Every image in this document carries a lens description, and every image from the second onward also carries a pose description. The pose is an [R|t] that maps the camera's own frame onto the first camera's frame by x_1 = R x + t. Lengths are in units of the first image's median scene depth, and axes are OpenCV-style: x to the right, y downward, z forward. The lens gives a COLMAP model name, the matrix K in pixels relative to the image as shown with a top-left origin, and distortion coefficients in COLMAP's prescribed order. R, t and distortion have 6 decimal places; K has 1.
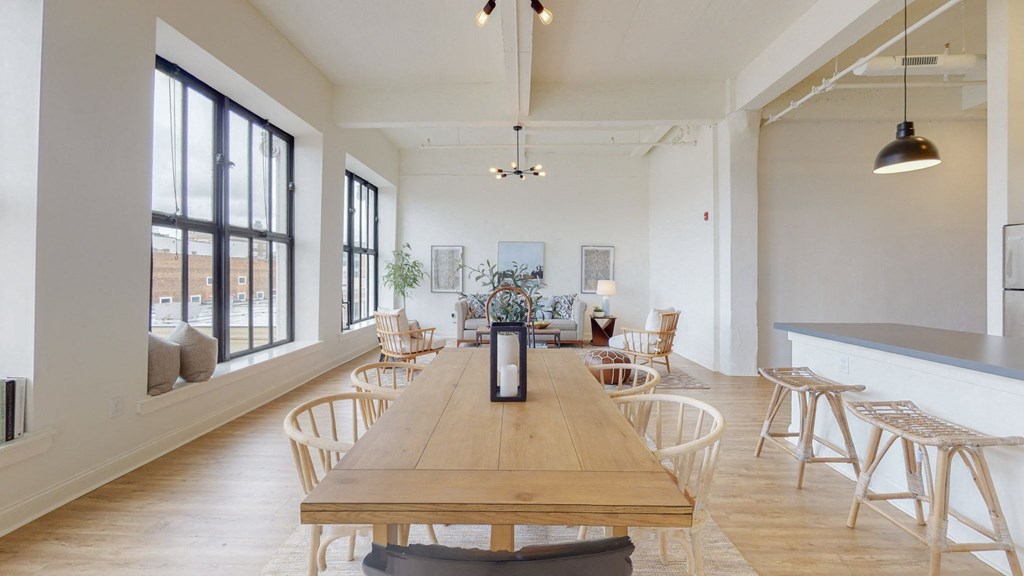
lens RADIAL K [[377.2, 0, 513.3], [0, 377.2, 277.9], [0, 0, 1]] dist [-0.001416, -0.000263]
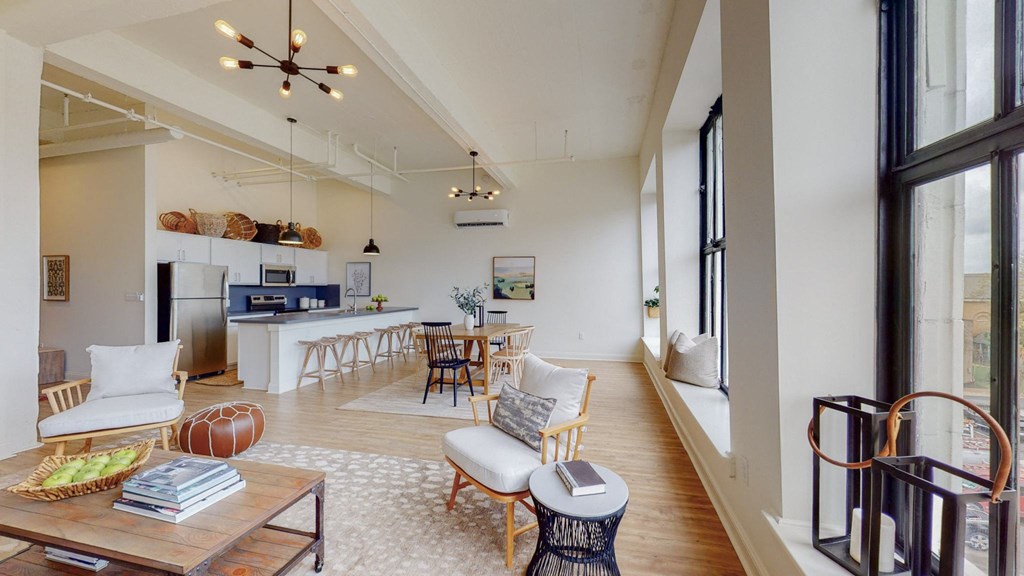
lens RADIAL K [[377.2, 0, 515.1], [0, 377.2, 289.4], [0, 0, 1]] dist [-0.001416, -0.000263]
pose [[-0.976435, -0.003410, 0.215785, -0.342965], [-0.001057, 0.999939, 0.011018, -0.018002], [-0.215809, 0.010530, -0.976379, 1.348479]]
